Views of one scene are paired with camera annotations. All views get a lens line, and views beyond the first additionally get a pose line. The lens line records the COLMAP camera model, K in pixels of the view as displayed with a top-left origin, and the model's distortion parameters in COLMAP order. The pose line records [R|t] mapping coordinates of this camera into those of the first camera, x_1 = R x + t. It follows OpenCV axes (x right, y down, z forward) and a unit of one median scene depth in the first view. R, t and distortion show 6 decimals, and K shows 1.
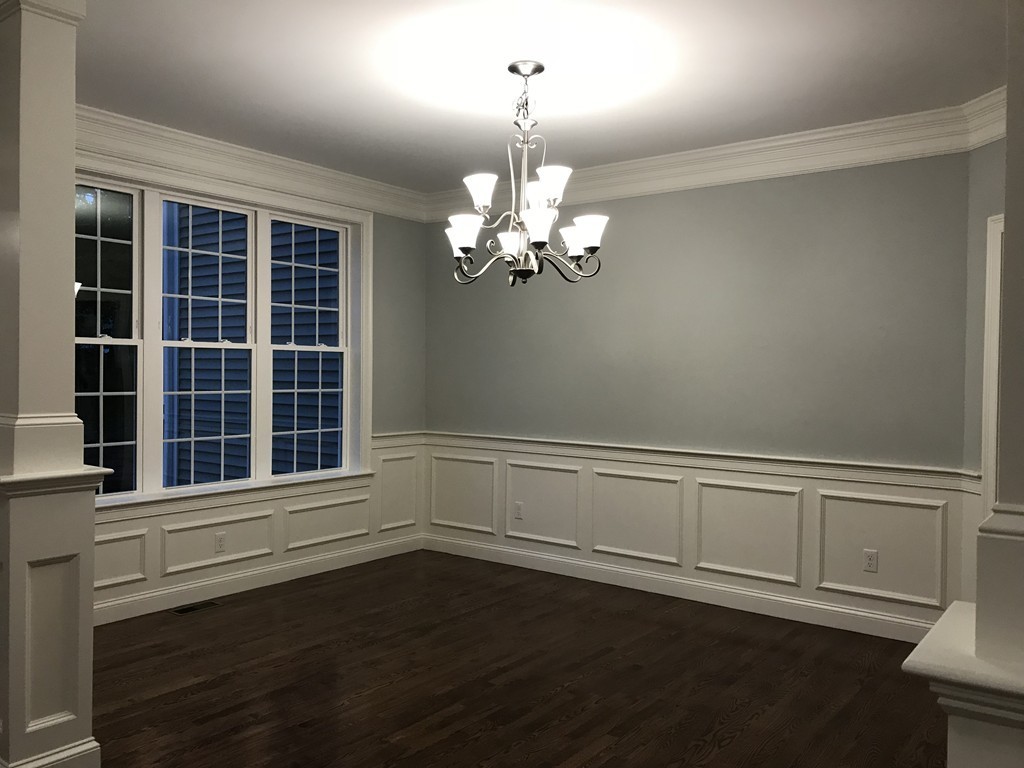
lens RADIAL K [[829.0, 0, 498.7], [0, 829.0, 379.0], [0, 0, 1]] dist [0.066822, -0.111795]
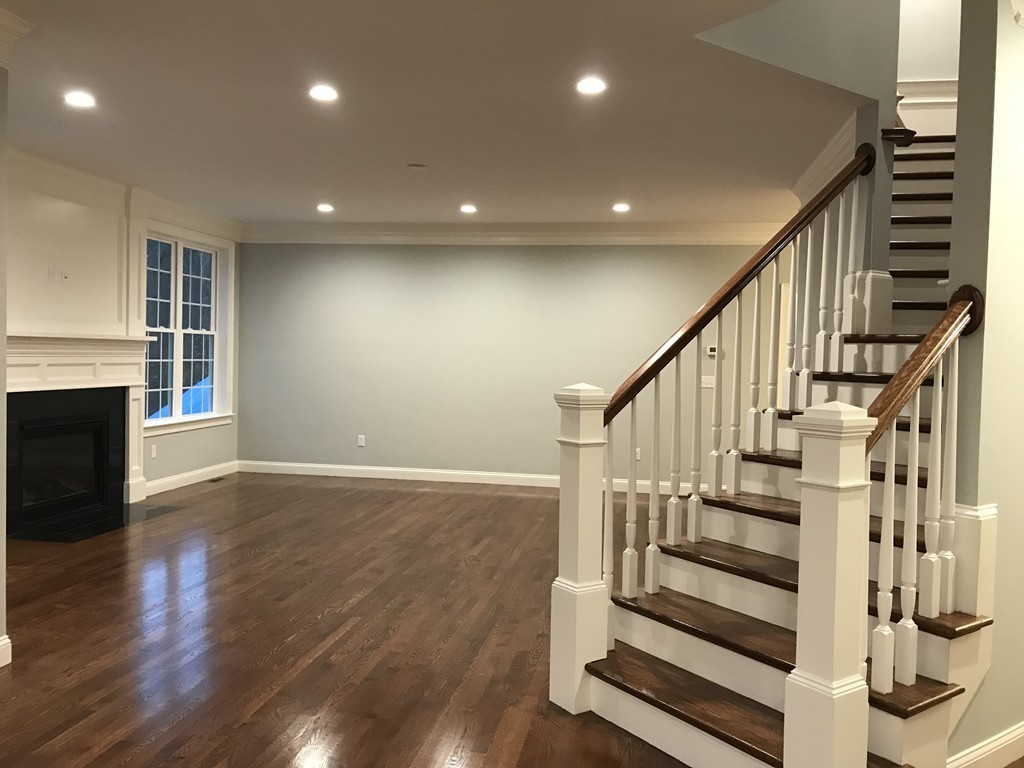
lens RADIAL K [[829.0, 0, 498.7], [0, 829.0, 379.0], [0, 0, 1]] dist [0.066822, -0.111795]
pose [[0.884582, -0.003960, 0.466368, -0.451071], [-0.009132, 0.999625, 0.025810, 0.003701], [-0.466296, -0.027090, 0.884214, -0.585786]]
